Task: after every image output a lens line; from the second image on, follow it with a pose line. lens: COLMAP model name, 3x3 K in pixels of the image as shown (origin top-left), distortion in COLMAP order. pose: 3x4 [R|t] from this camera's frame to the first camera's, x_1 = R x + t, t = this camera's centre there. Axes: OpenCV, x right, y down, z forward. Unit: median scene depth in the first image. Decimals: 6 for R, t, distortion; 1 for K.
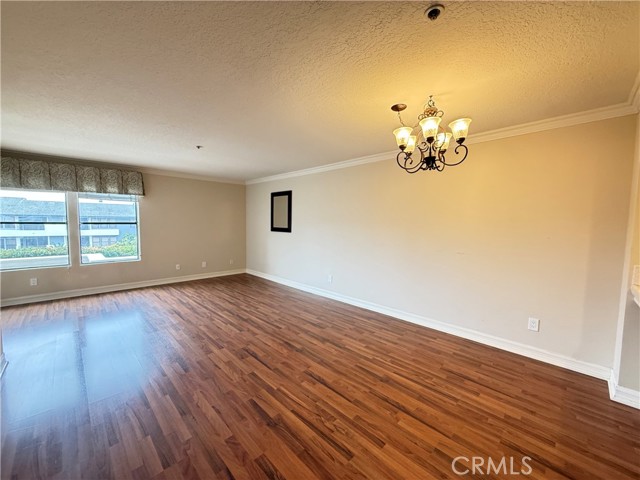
lens RADIAL K [[254.2, 0, 317.6], [0, 254.2, 240.5], [0, 0, 1]] dist [-0.000362, 0.000169]
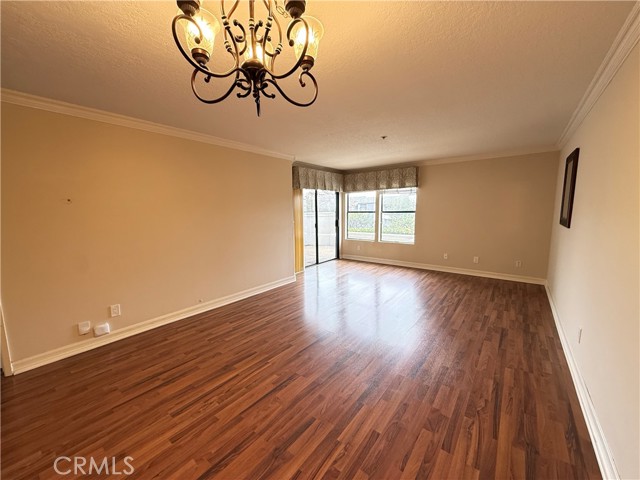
lens RADIAL K [[254.2, 0, 322.9], [0, 254.2, 239.3], [0, 0, 1]] dist [-0.000362, 0.000169]
pose [[0.136683, 0.103555, -0.985187, 0.772582], [-0.057225, 0.993686, 0.096509, -0.064062], [0.988961, 0.043186, 0.141746, 0.884361]]
